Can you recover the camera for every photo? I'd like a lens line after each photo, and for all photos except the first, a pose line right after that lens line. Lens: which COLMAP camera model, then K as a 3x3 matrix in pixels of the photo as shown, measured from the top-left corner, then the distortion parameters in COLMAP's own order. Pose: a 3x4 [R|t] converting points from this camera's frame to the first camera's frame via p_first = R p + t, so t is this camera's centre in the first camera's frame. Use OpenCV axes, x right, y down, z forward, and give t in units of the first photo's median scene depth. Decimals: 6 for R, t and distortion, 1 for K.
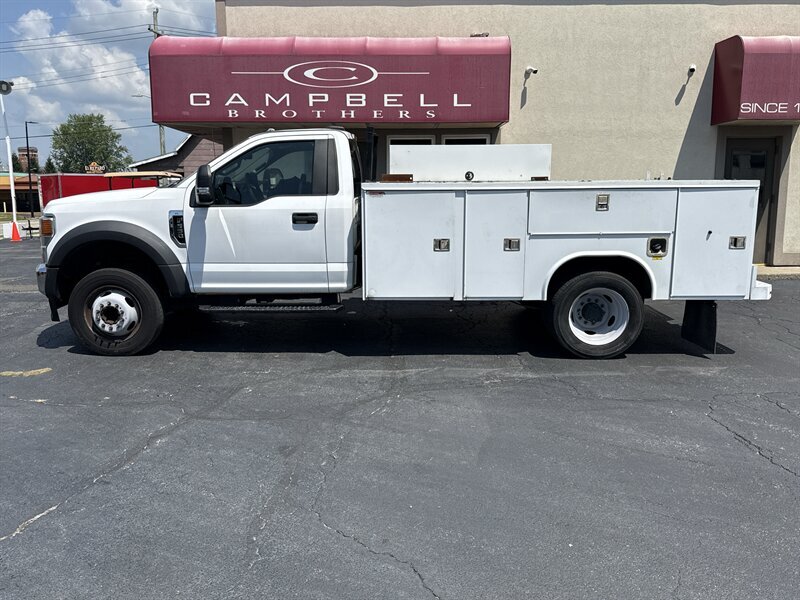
lens RADIAL K [[702.0, 0, 400.0], [0, 702.0, 300.0], [0, 0, 1]] dist [0.047519, -0.084637]
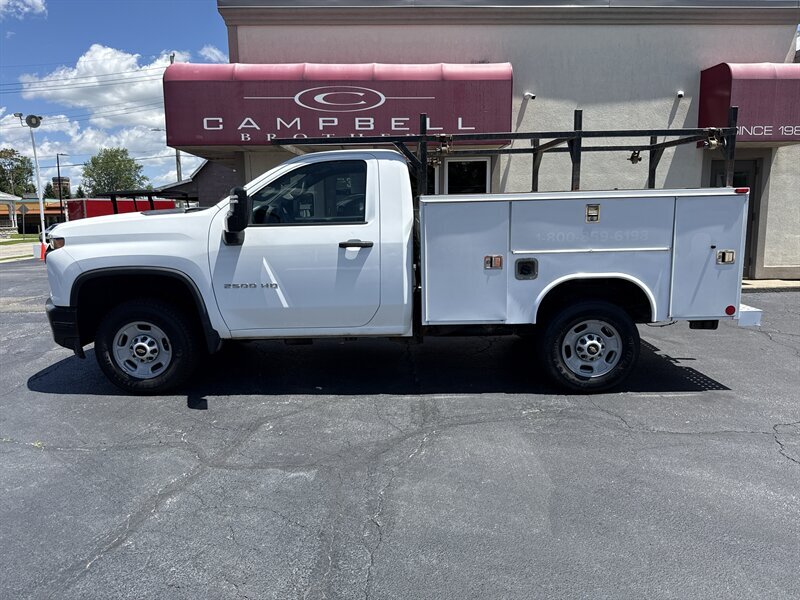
lens RADIAL K [[600.2, 0, 401.1], [0, 600.2, 296.0], [0, 0, 1]] dist [-0.000148, -0.003869]
pose [[0.999560, -0.010178, 0.027869, -0.036539], [0.010622, 0.999818, -0.015847, -0.015993], [-0.027703, 0.016136, 0.999486, 0.122040]]
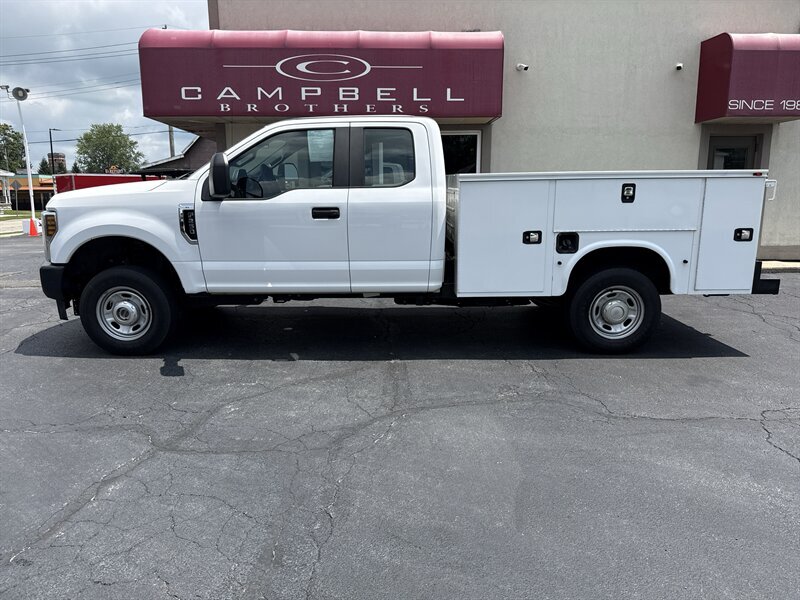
lens RADIAL K [[599.4, 0, 400.0], [0, 599.4, 300.0], [0, 0, 1]] dist [-0.003860, -0.000563]
pose [[0.999621, -0.004031, 0.027231, -0.014841], [0.003374, 0.999703, 0.024148, -0.013572], [-0.027320, -0.024047, 0.999337, 0.148332]]
